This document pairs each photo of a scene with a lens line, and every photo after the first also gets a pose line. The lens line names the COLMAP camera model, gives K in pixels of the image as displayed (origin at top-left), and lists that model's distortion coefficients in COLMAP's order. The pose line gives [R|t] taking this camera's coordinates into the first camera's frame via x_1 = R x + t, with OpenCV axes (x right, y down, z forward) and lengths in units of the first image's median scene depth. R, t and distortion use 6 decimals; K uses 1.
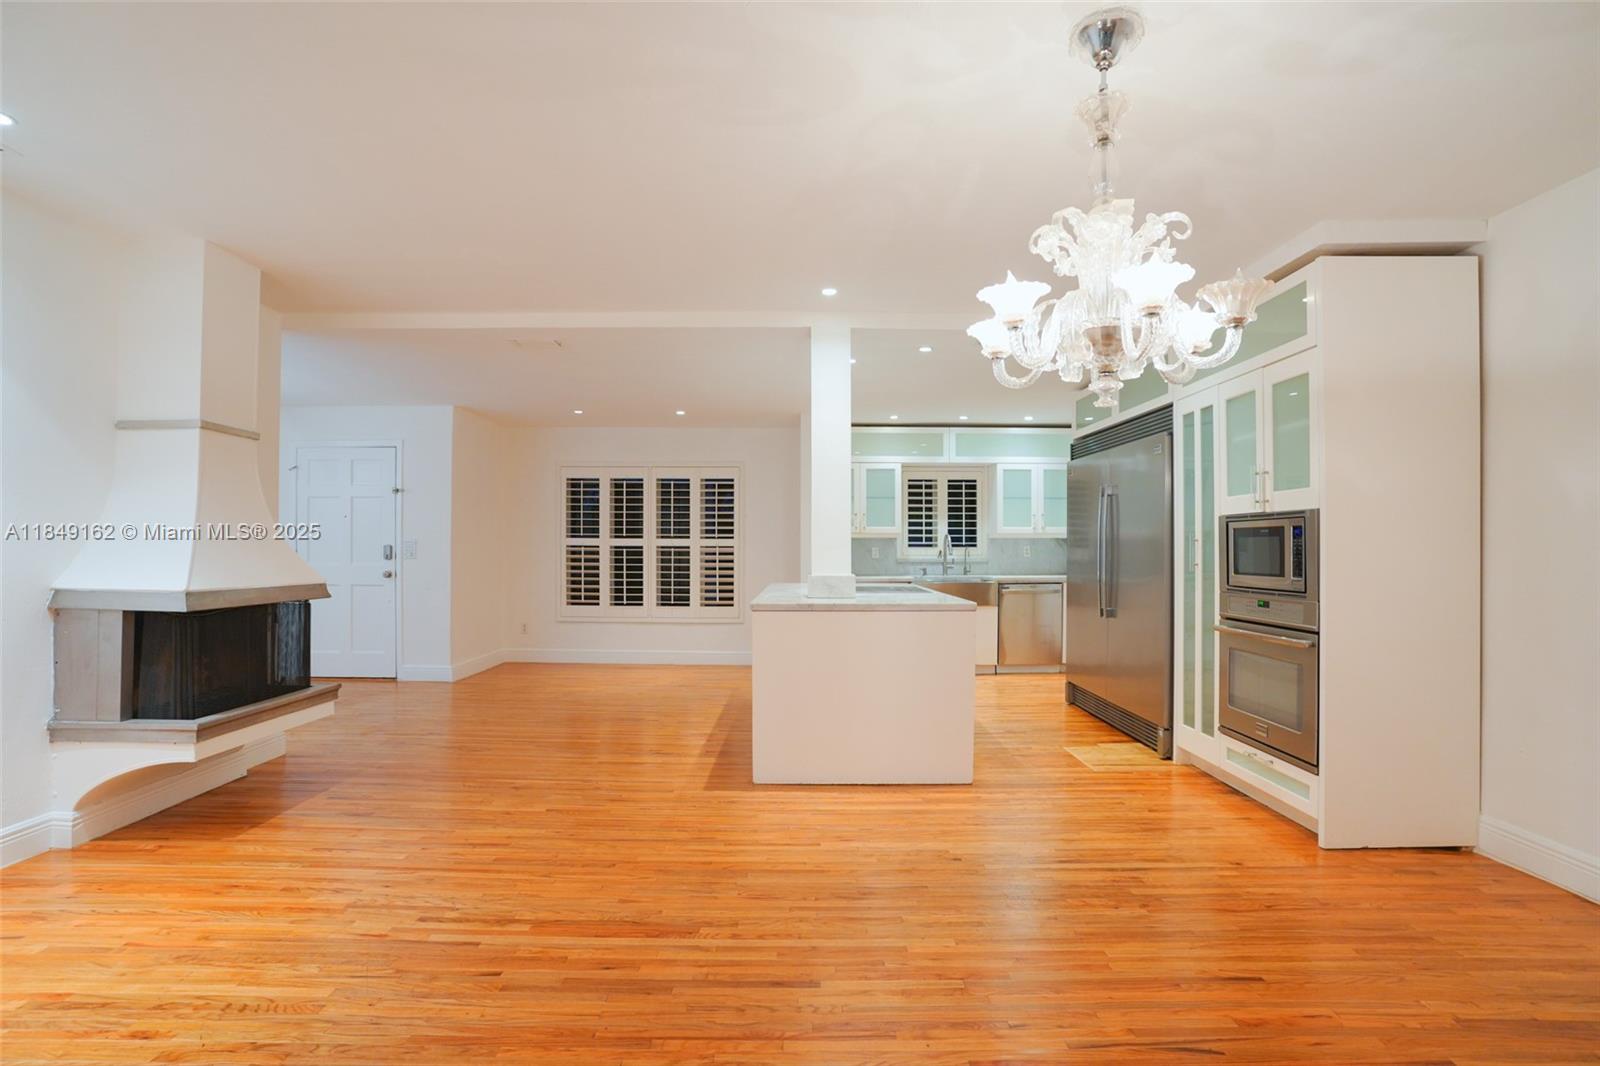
lens RADIAL K [[778.4, 0, 800.0], [0, 778.4, 533.0], [0, 0, 1]] dist [-0.080483, 0.035858]
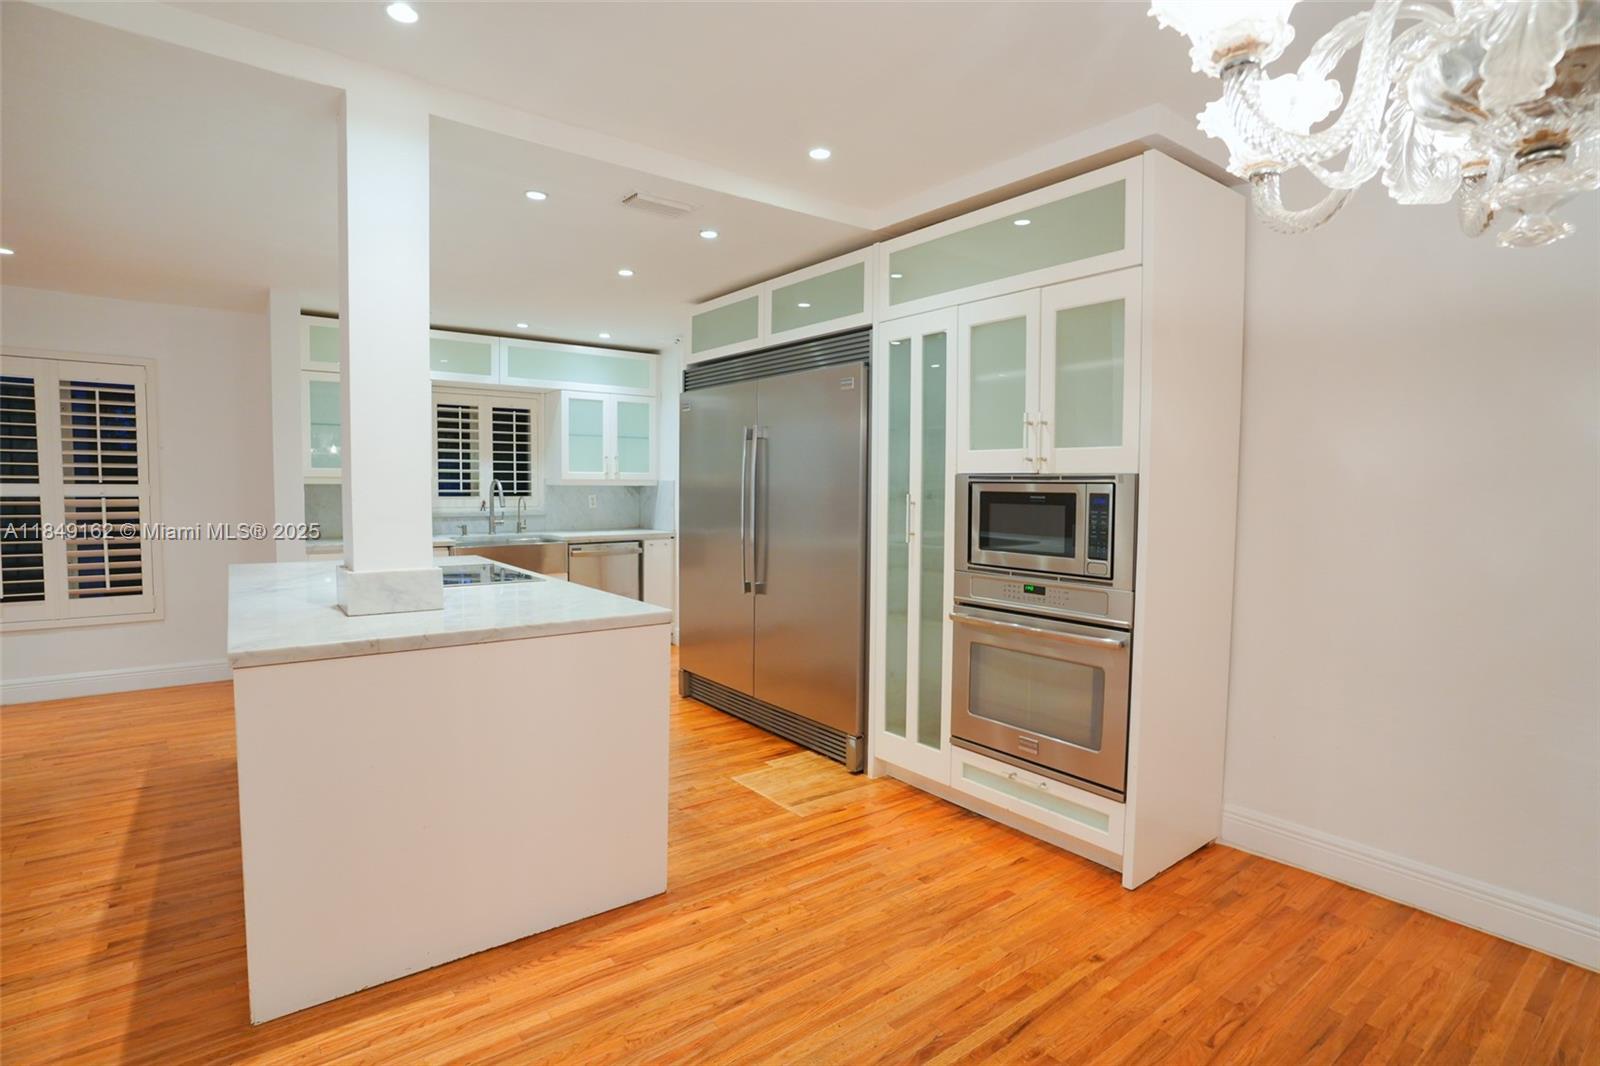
lens RADIAL K [[778.4, 0, 800.0], [0, 778.4, 533.0], [0, 0, 1]] dist [-0.080483, 0.035858]
pose [[0.793344, -0.030338, 0.608017, -0.056210], [-0.019944, 0.996926, 0.075765, -0.017086], [-0.608447, -0.072234, 0.790300, 0.404885]]
